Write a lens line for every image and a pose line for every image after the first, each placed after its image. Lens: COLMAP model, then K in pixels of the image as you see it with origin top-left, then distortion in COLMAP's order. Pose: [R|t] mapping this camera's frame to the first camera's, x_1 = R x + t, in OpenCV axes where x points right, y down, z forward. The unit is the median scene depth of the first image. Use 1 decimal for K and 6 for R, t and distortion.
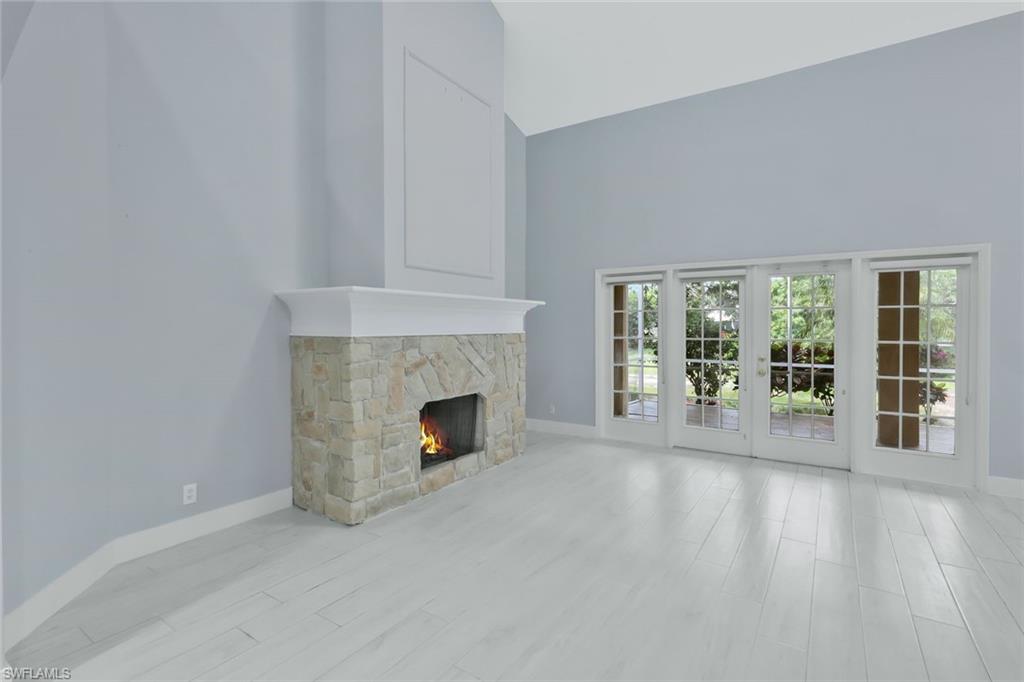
lens RADIAL K [[490.3, 0, 506.8], [0, 490.3, 335.4], [0, 0, 1]] dist [-0.002684, 0.000611]
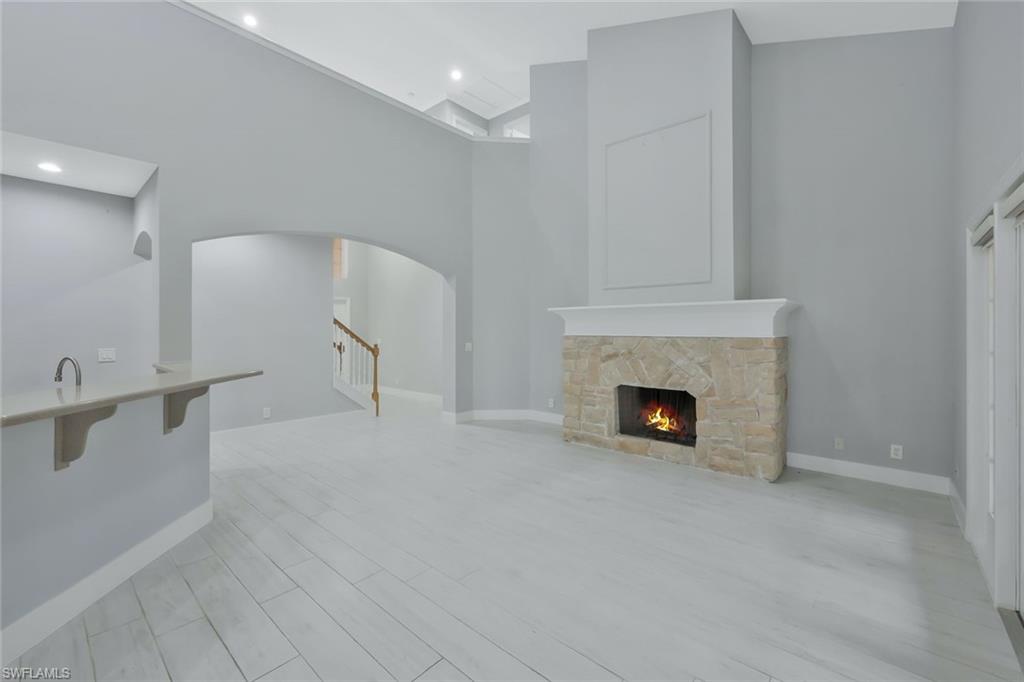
lens RADIAL K [[424.8, 0, 501.3], [0, 424.8, 316.3], [0, 0, 1]] dist [0.001219, 0.000281]
pose [[-0.148802, -0.033354, -0.988304, 0.928862], [-0.021322, 0.999307, -0.030515, -0.010379], [0.988637, 0.016532, -0.149410, 0.722701]]
